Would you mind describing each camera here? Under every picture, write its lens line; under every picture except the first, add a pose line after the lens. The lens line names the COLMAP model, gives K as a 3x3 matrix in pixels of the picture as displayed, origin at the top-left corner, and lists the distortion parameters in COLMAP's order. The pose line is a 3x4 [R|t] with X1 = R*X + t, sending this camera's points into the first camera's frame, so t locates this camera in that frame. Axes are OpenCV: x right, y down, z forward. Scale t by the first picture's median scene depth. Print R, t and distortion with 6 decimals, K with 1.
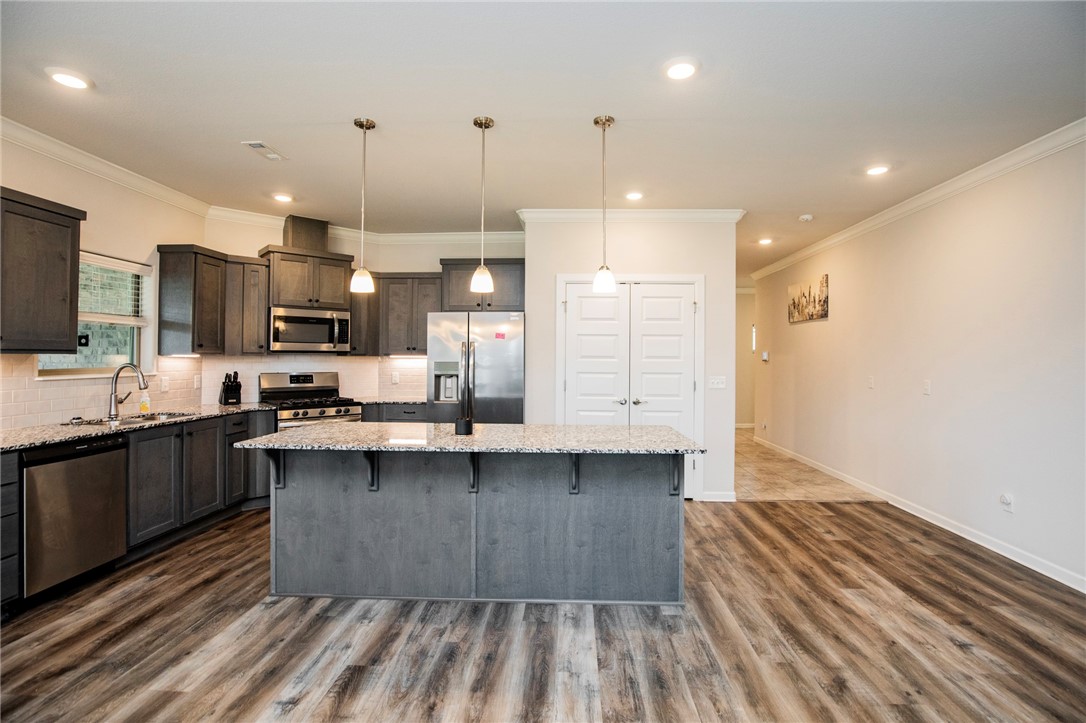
lens RADIAL K [[506.0, 0, 556.1], [0, 506.0, 353.0], [0, 0, 1]] dist [-0.032816, 0.006190]
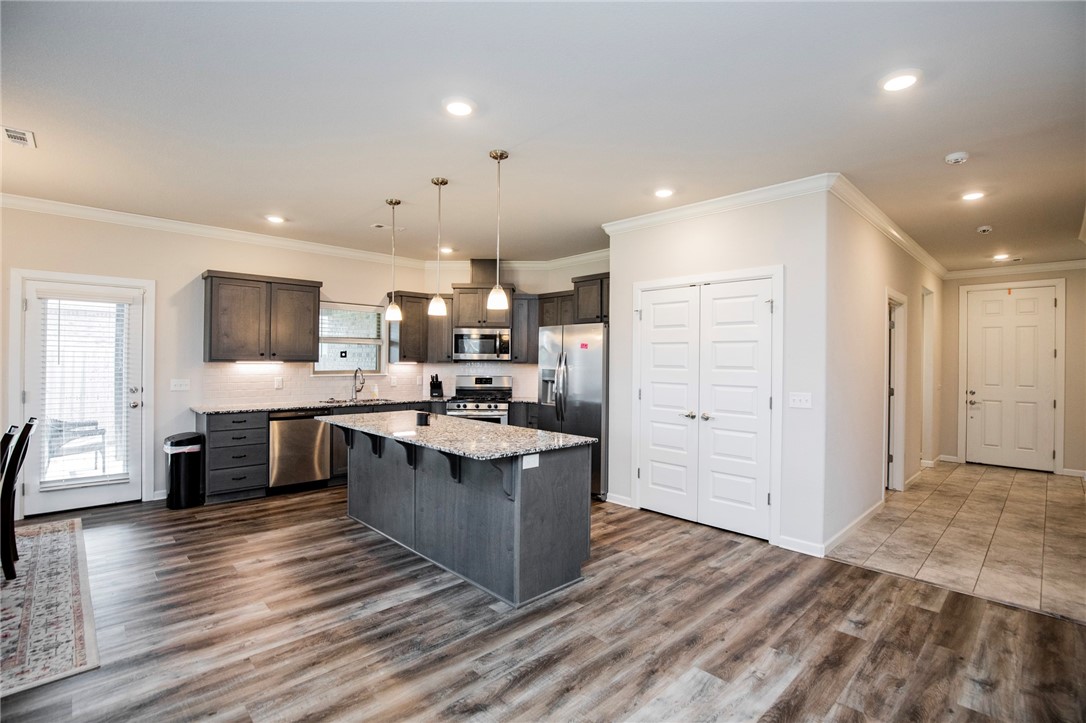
lens RADIAL K [[506.0, 0, 551.2], [0, 506.0, 358.2], [0, 0, 1]] dist [-0.032816, 0.006190]
pose [[0.724538, -0.001389, -0.689233, 0.754454], [0.002170, 0.999998, 0.000266, -0.010173], [0.689231, -0.001689, 0.724540, 0.220339]]
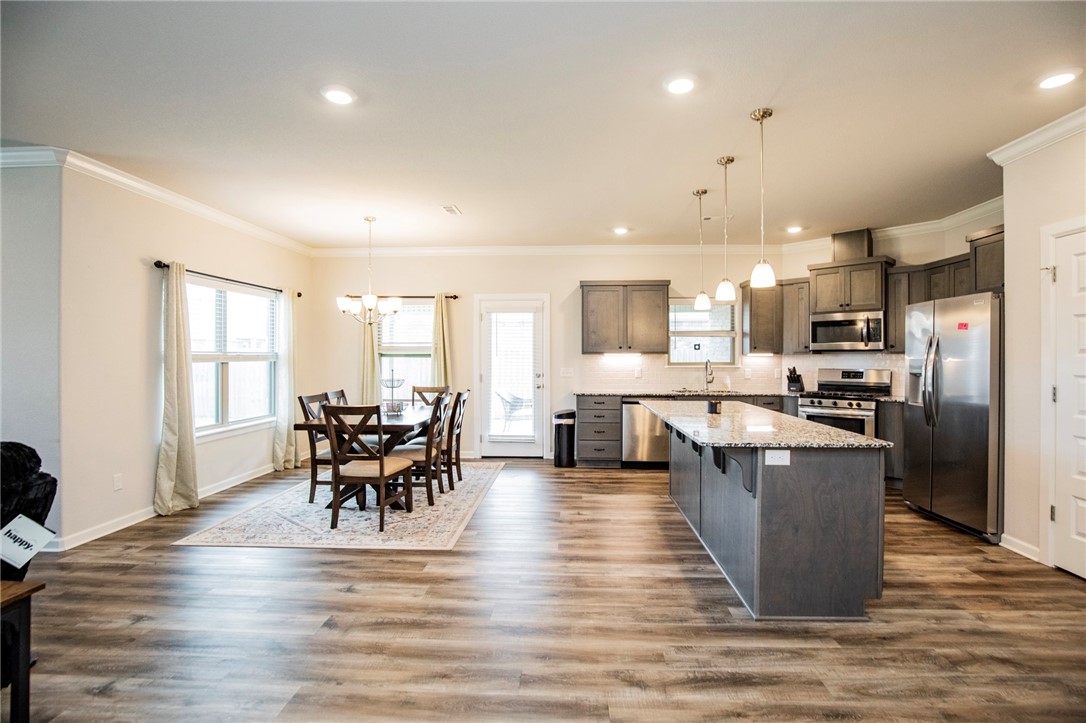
lens RADIAL K [[506.0, 0, 552.2], [0, 506.0, 360.1], [0, 0, 1]] dist [-0.032816, 0.006190]
pose [[-0.009706, 0.001410, -0.999952, 0.869169], [0.010910, 0.999940, 0.001304, 0.014739], [0.999893, -0.010897, -0.009720, 0.472791]]
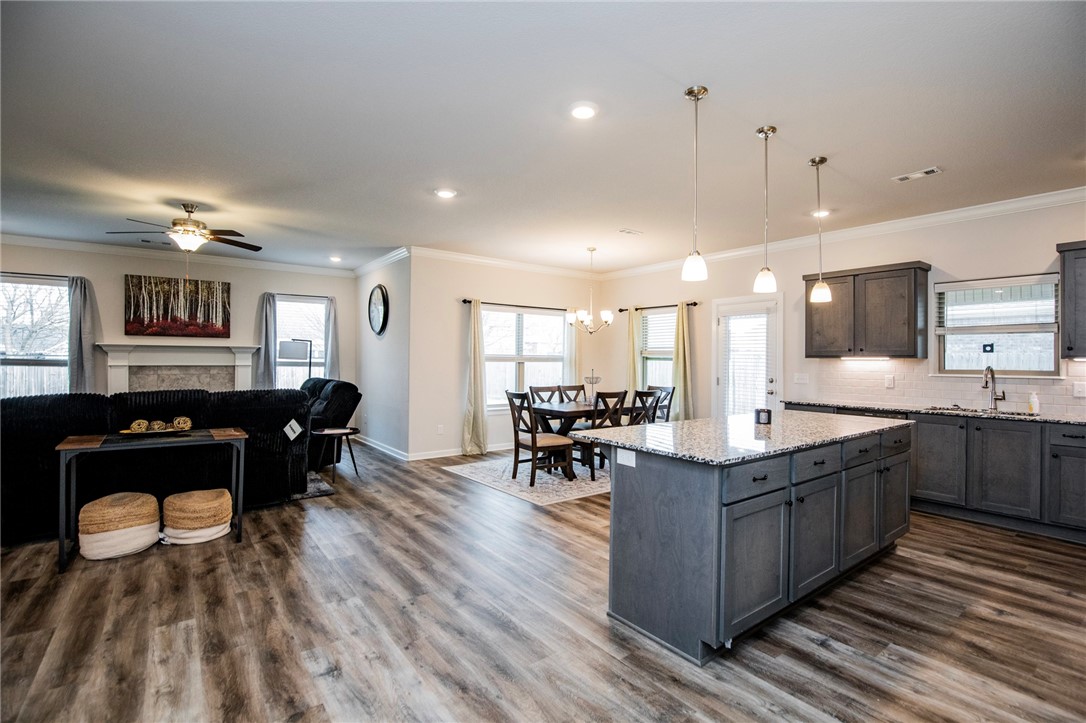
lens RADIAL K [[506.0, 0, 559.9], [0, 506.0, 356.6], [0, 0, 1]] dist [-0.032816, 0.006190]
pose [[-0.766680, -0.018825, -0.641754, 0.692053], [-0.007753, 0.999769, -0.020066, 0.029865], [0.641983, -0.010409, -0.766648, 1.231758]]
